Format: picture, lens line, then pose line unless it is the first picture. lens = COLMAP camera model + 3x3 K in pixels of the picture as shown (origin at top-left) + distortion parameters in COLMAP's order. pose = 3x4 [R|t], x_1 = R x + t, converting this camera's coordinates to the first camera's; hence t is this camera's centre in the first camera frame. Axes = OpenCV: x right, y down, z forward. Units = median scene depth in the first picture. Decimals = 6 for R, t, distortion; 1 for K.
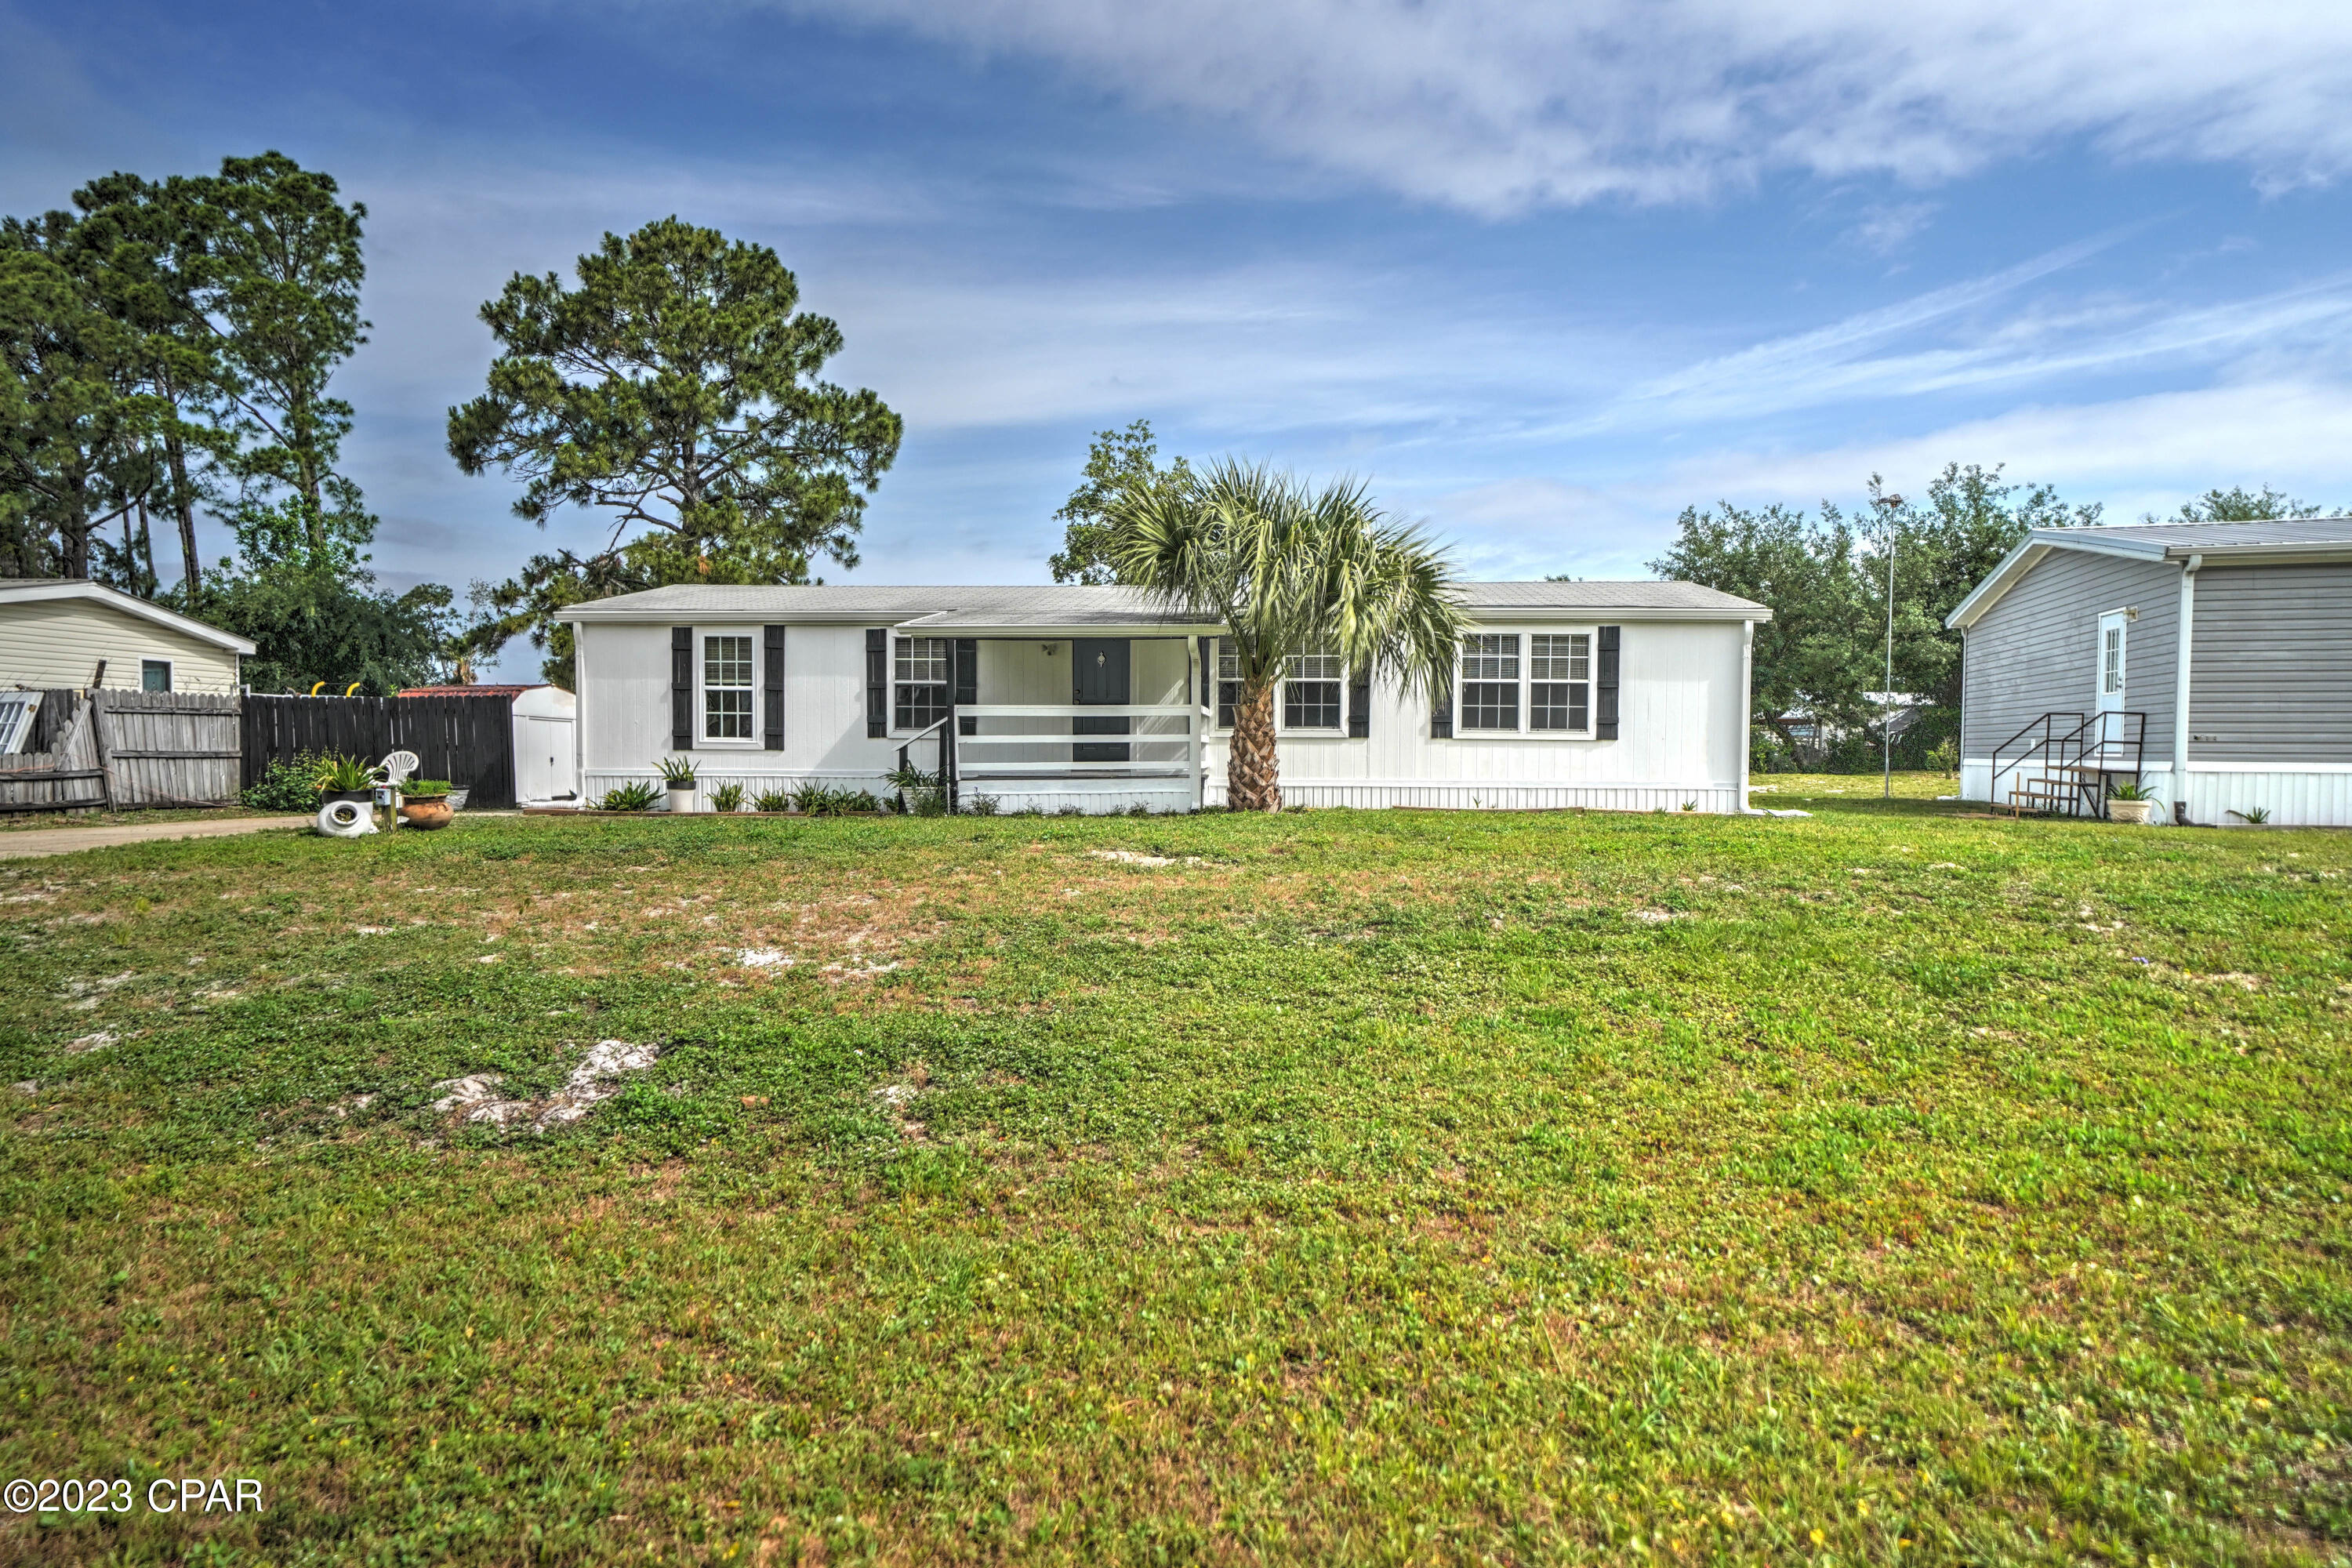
lens RADIAL K [[1313.4, 0, 1167.5], [0, 1313.4, 774.4], [0, 0, 1]] dist [0.059519, -0.000636]
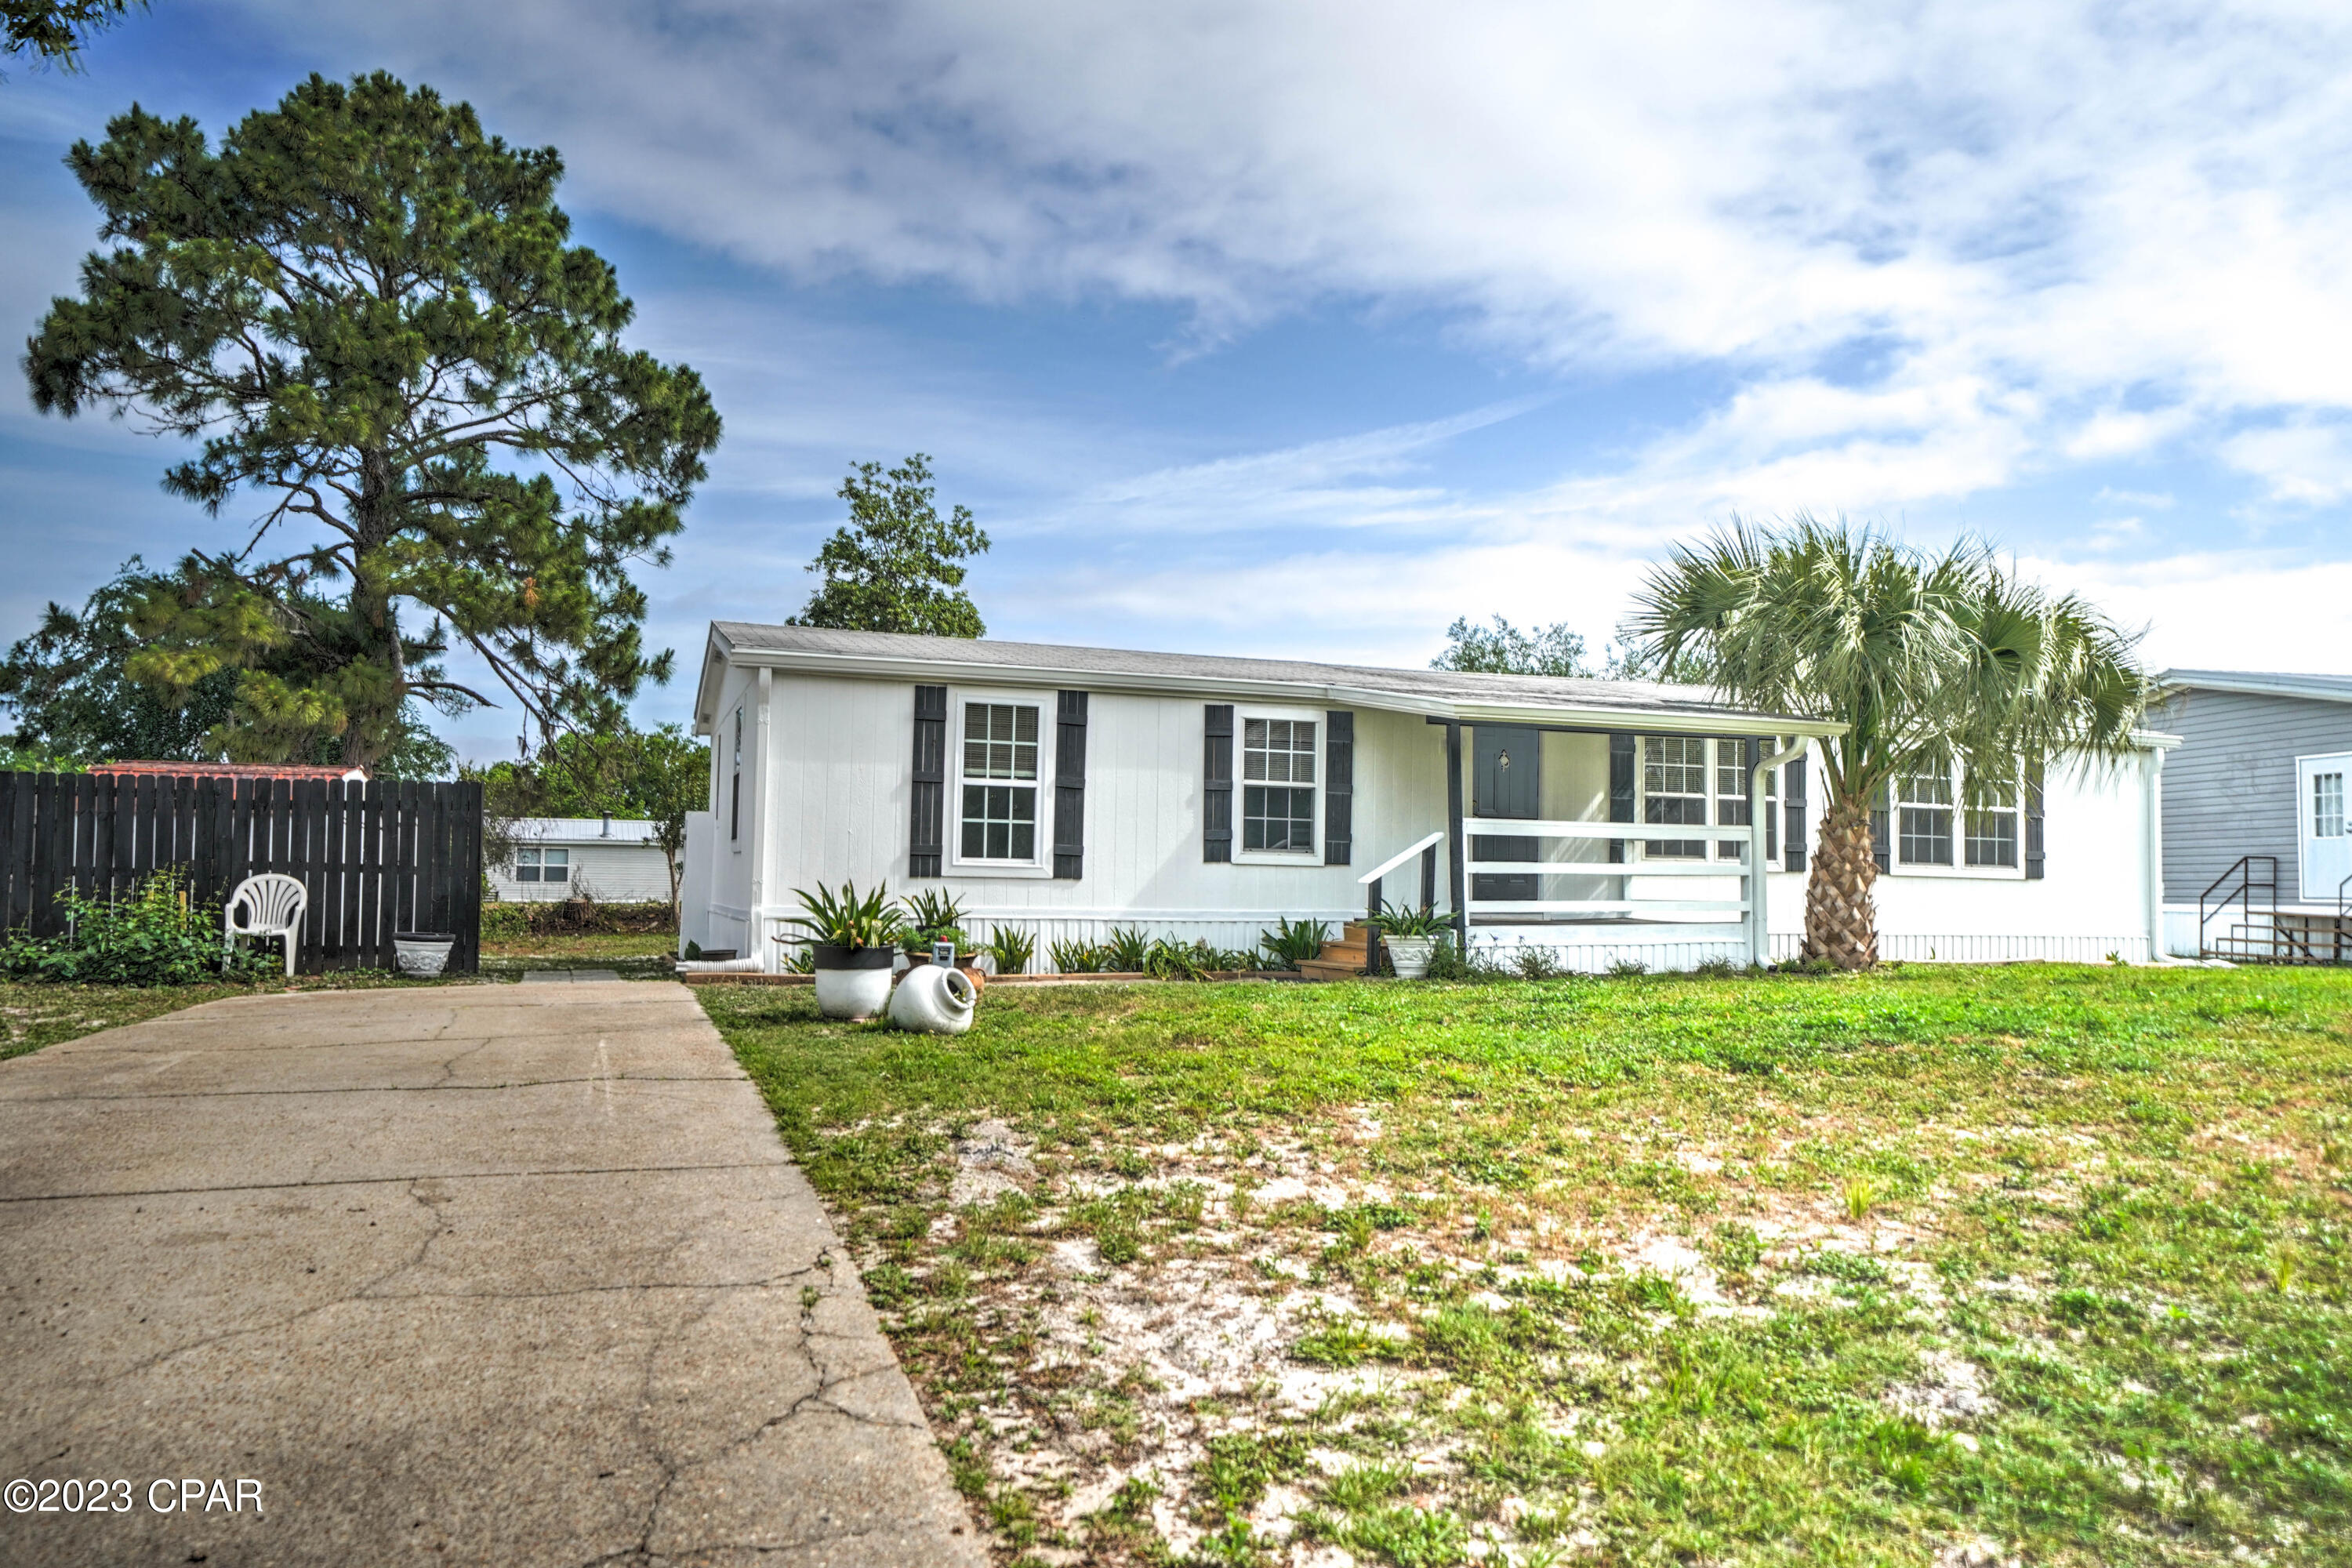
lens RADIAL K [[1575.6, 0, 1176.3], [0, 1575.6, 816.0], [0, 0, 1]] dist [-0.001879, 0.051054]
pose [[0.920762, 0.027460, 0.389157, -0.555324], [-0.003032, 0.997993, -0.063248, -0.000334], [-0.390112, 0.057057, 0.918998, 0.256251]]
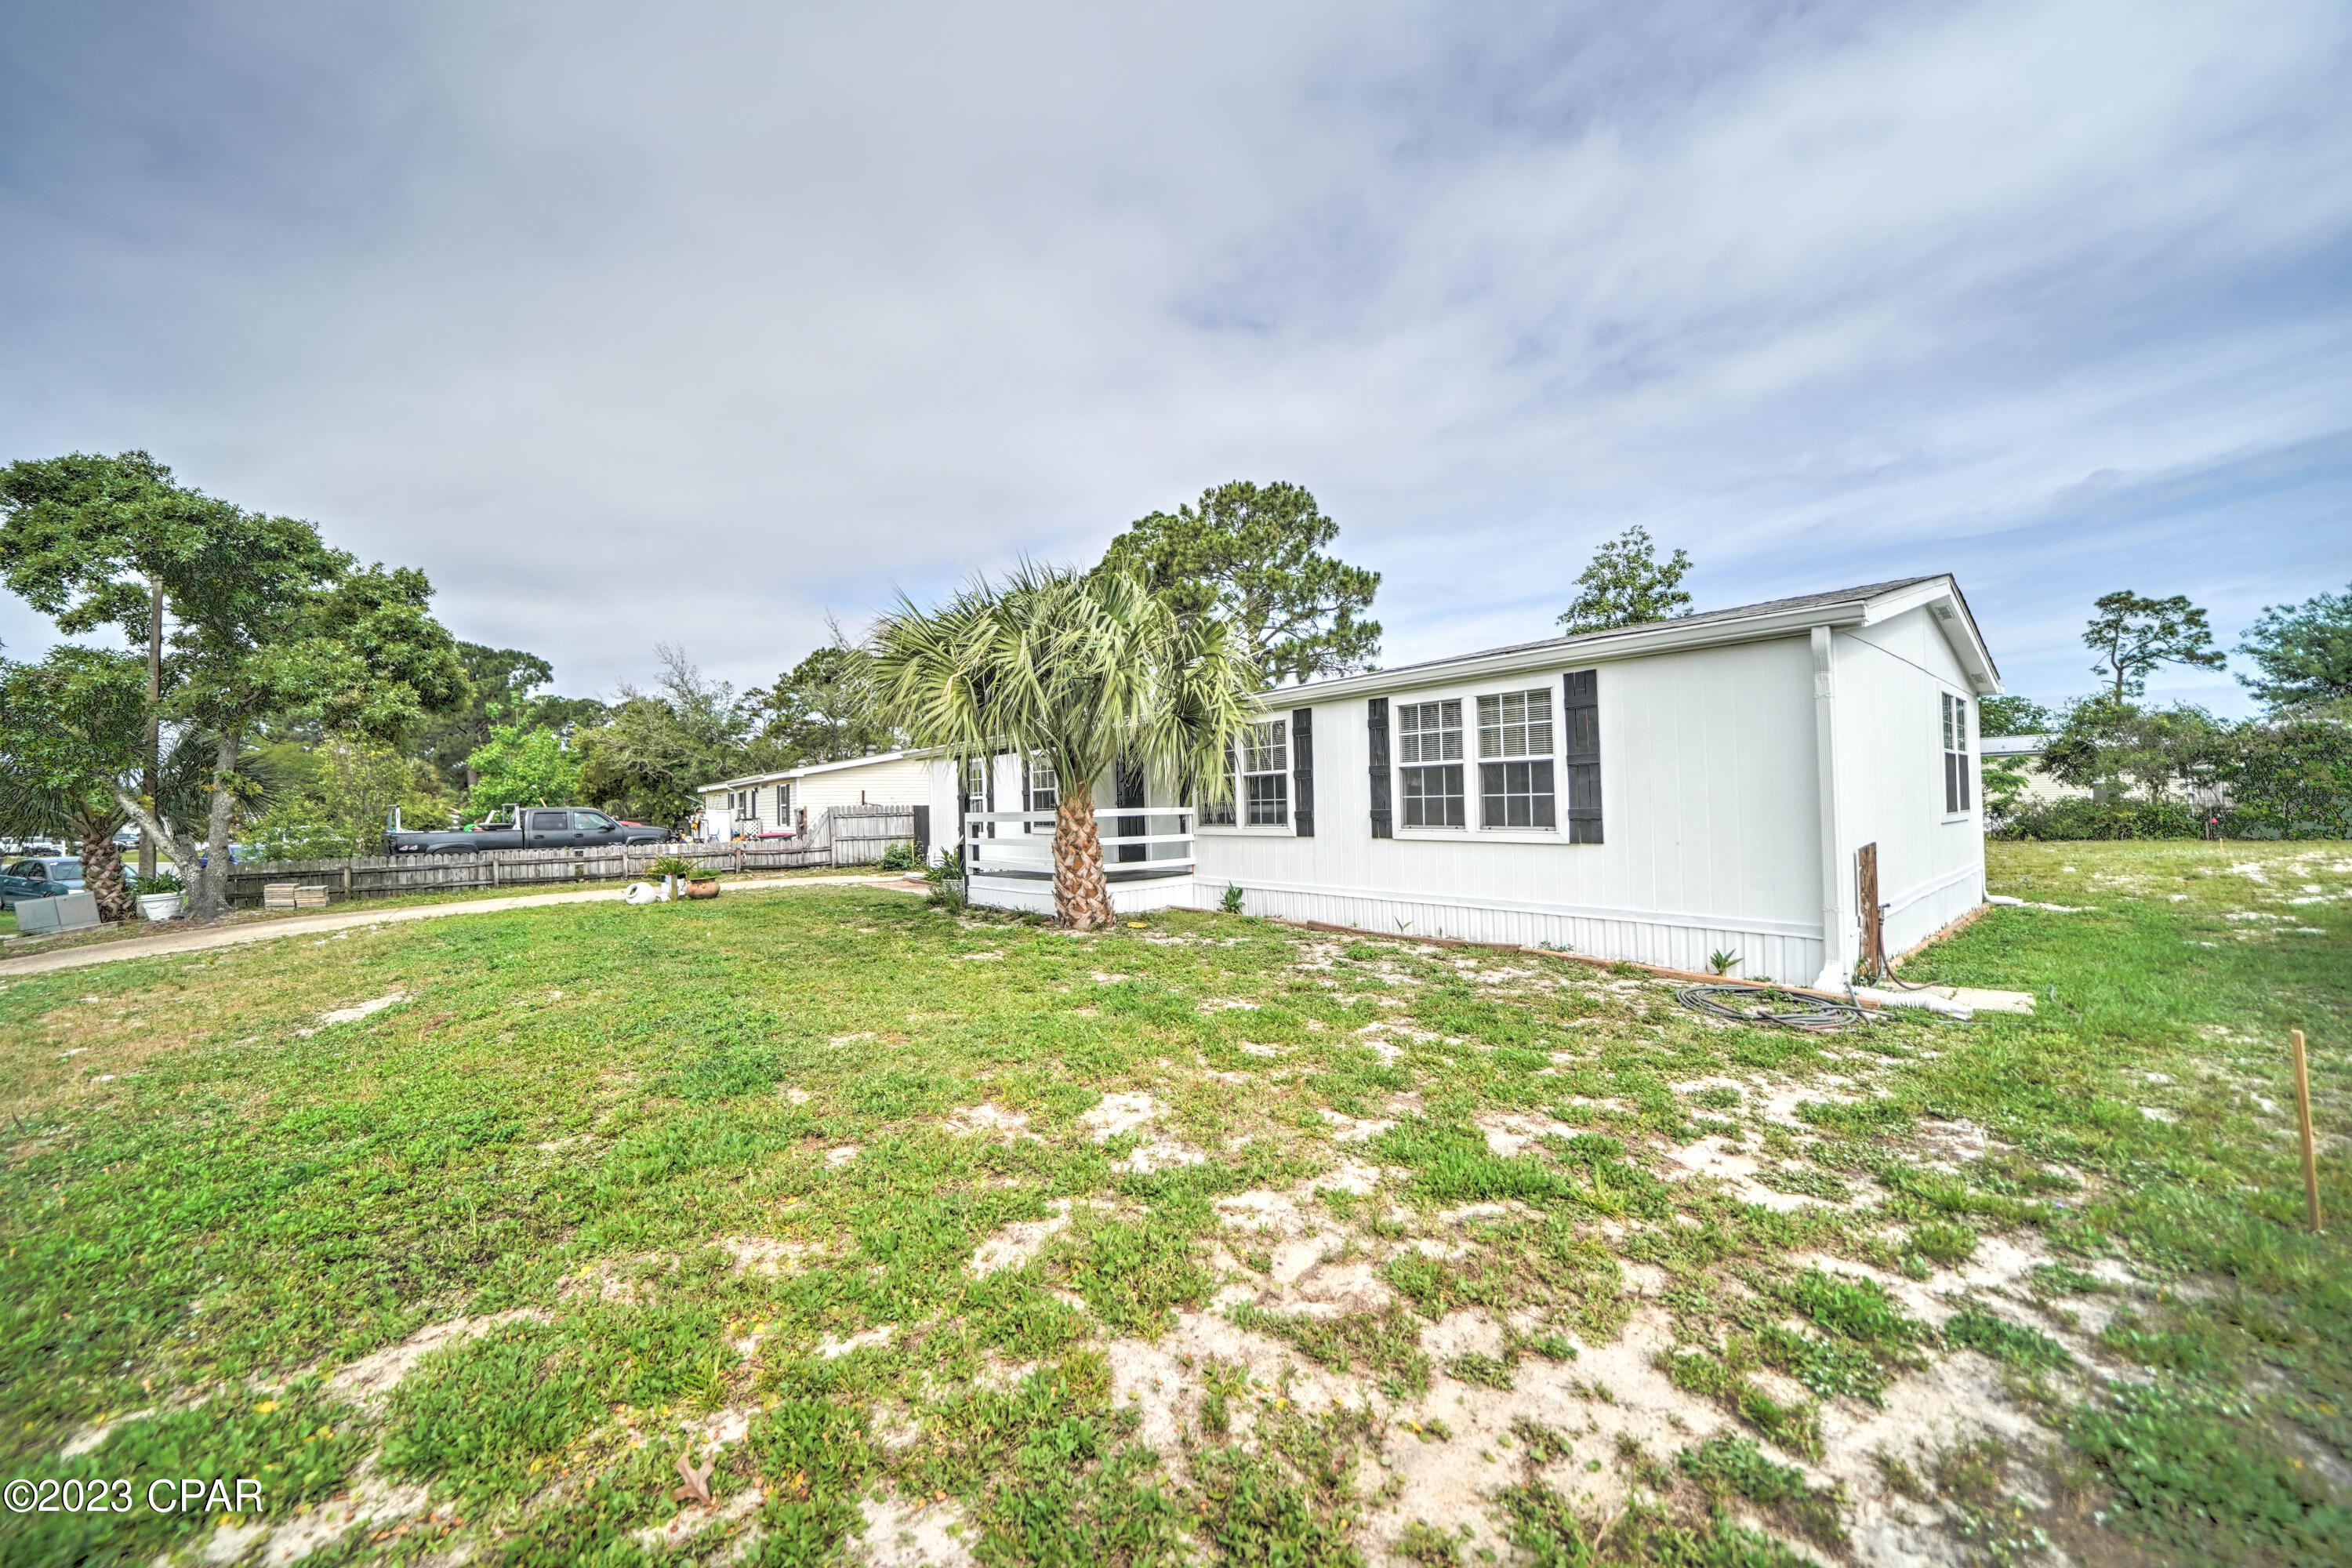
lens RADIAL K [[821.4, 0, 1185.2], [0, 821.4, 785.9], [0, 0, 1]] dist [-0.016104, 0.000017]
pose [[0.708924, -0.037592, -0.704282, 0.456796], [0.008602, 0.998965, -0.044662, -0.036378], [0.705232, 0.025604, 0.708514, 0.542870]]
